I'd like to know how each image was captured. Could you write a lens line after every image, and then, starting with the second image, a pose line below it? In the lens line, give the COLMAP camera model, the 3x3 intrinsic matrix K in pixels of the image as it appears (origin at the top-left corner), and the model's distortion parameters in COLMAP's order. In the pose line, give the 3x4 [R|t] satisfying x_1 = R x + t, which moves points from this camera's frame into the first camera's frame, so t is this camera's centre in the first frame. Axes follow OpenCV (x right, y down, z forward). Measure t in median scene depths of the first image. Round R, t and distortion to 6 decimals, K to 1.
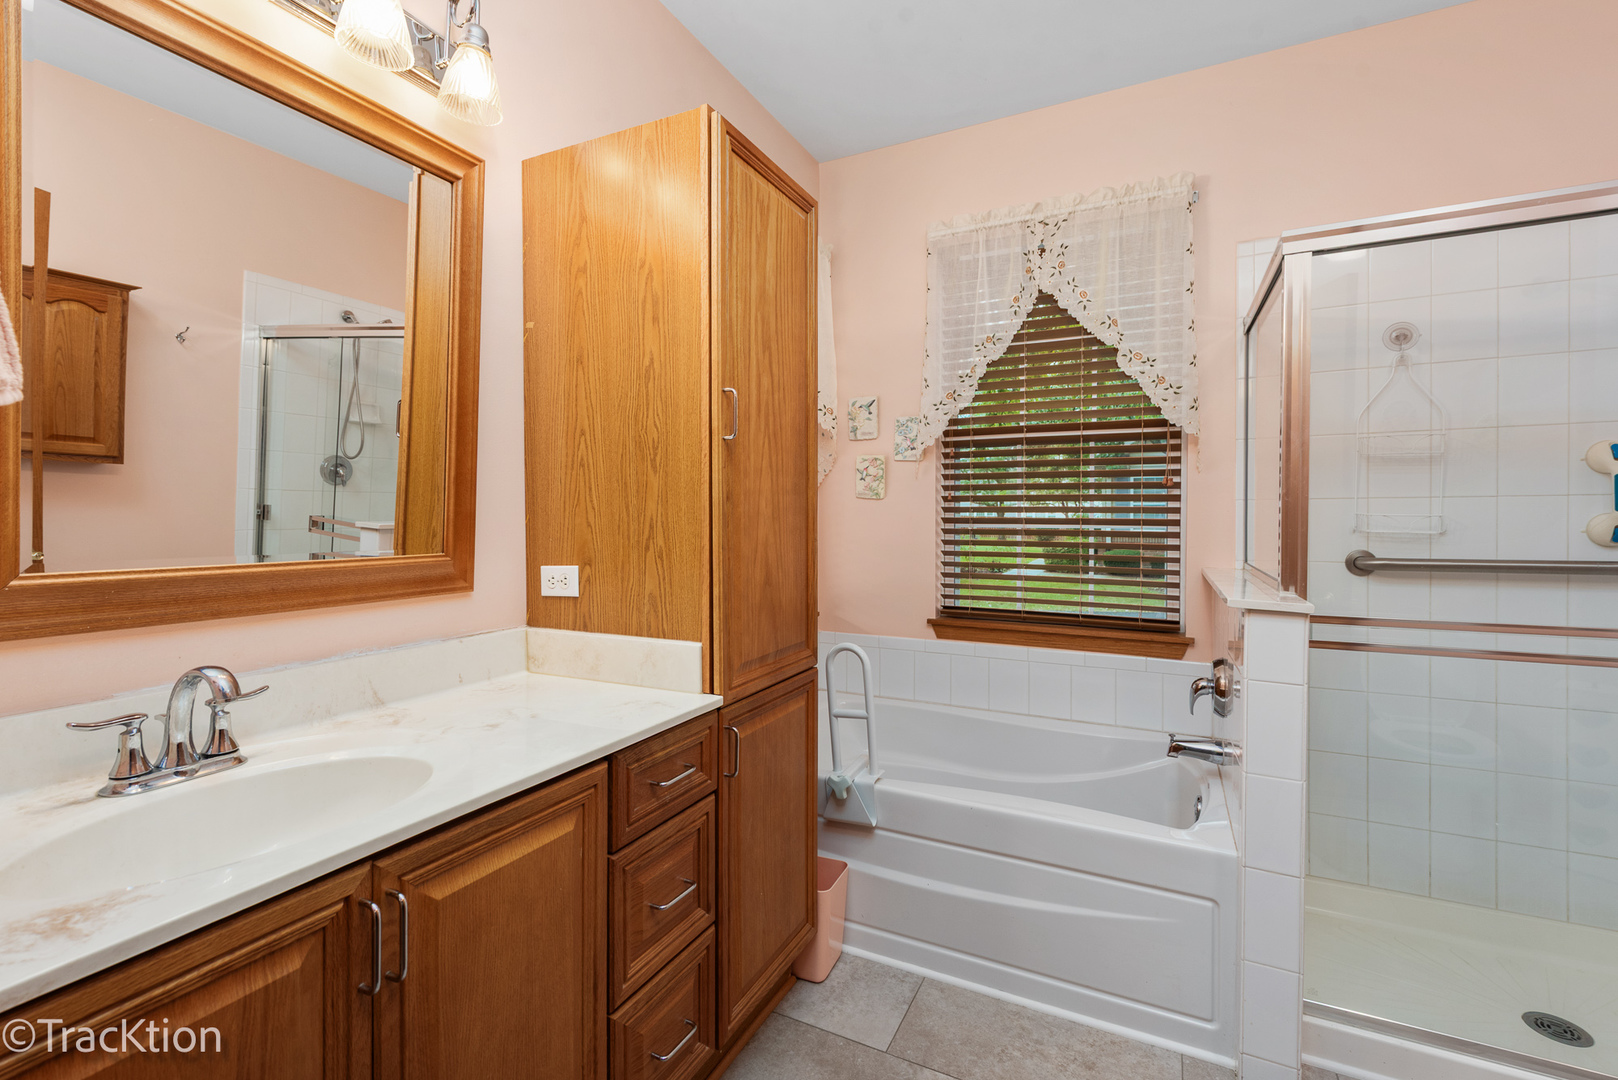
lens RADIAL K [[717.8, 0, 808.3], [0, 717.8, 527.4], [0, 0, 1]] dist [0.012415, -0.002937]
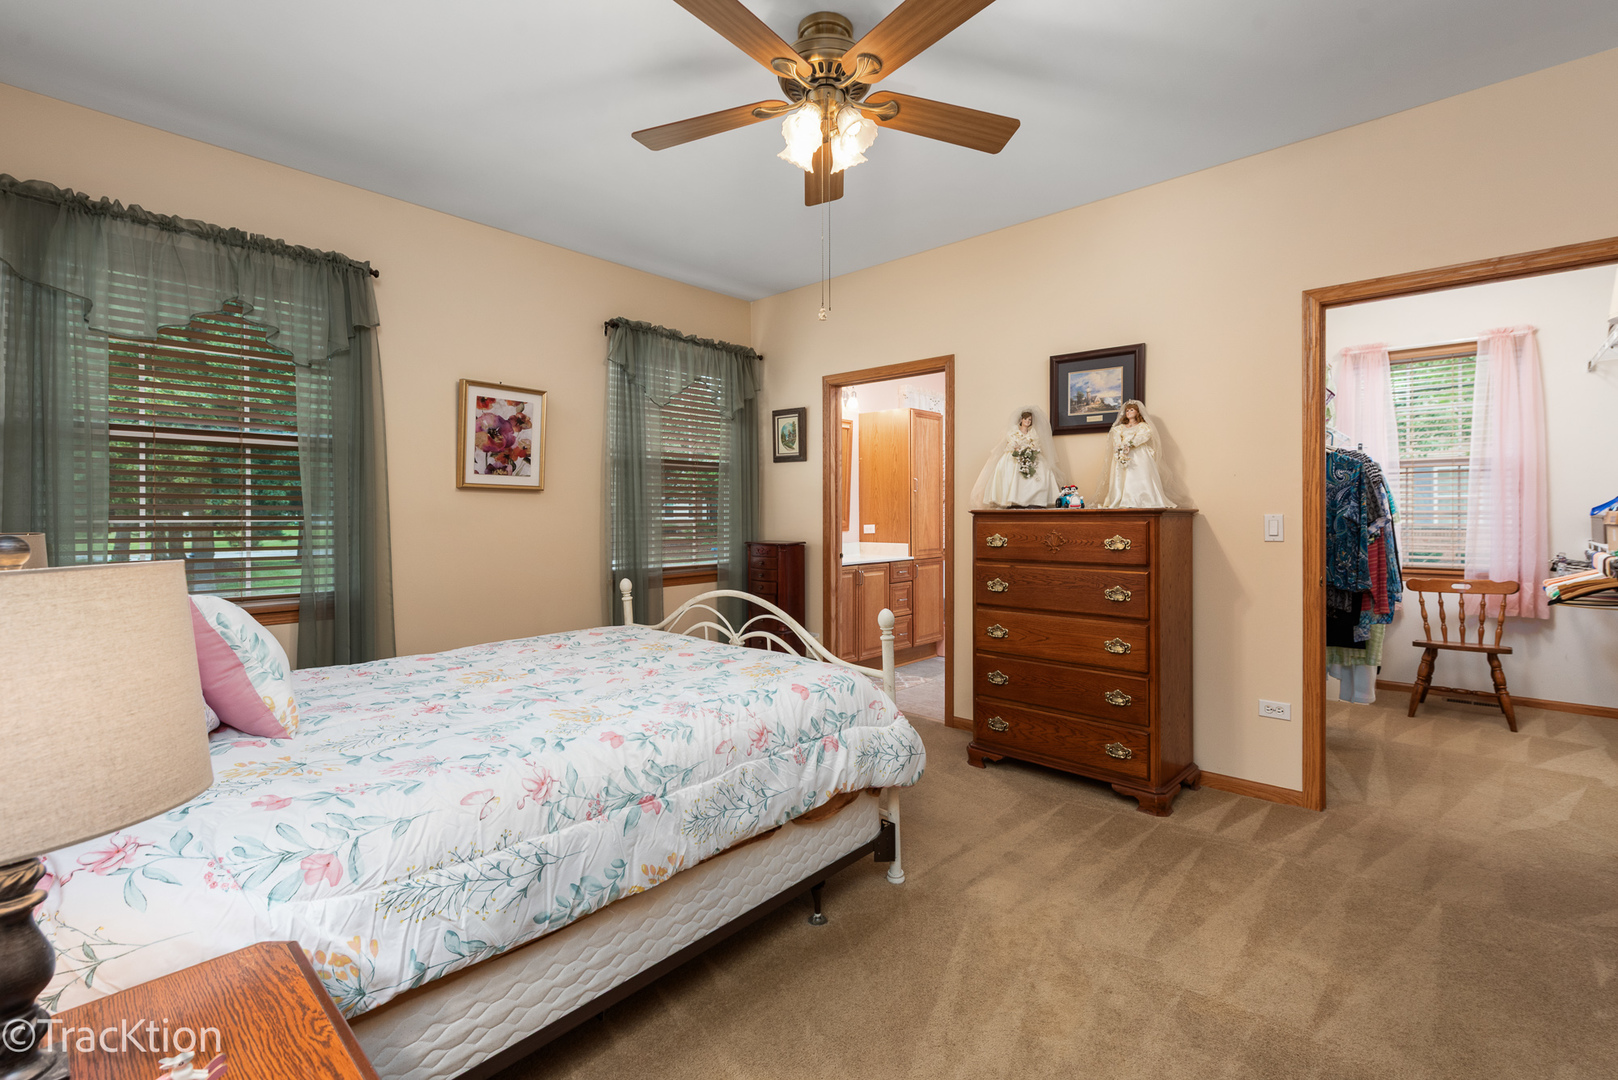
lens RADIAL K [[717.8, 0, 804.9], [0, 717.8, 528.5], [0, 0, 1]] dist [0.012415, -0.002937]
pose [[0.962087, -0.000160, -0.272742, 0.347821], [0.001667, 0.999985, 0.005293, 0.053785], [0.272737, -0.005547, 0.962073, -2.694328]]
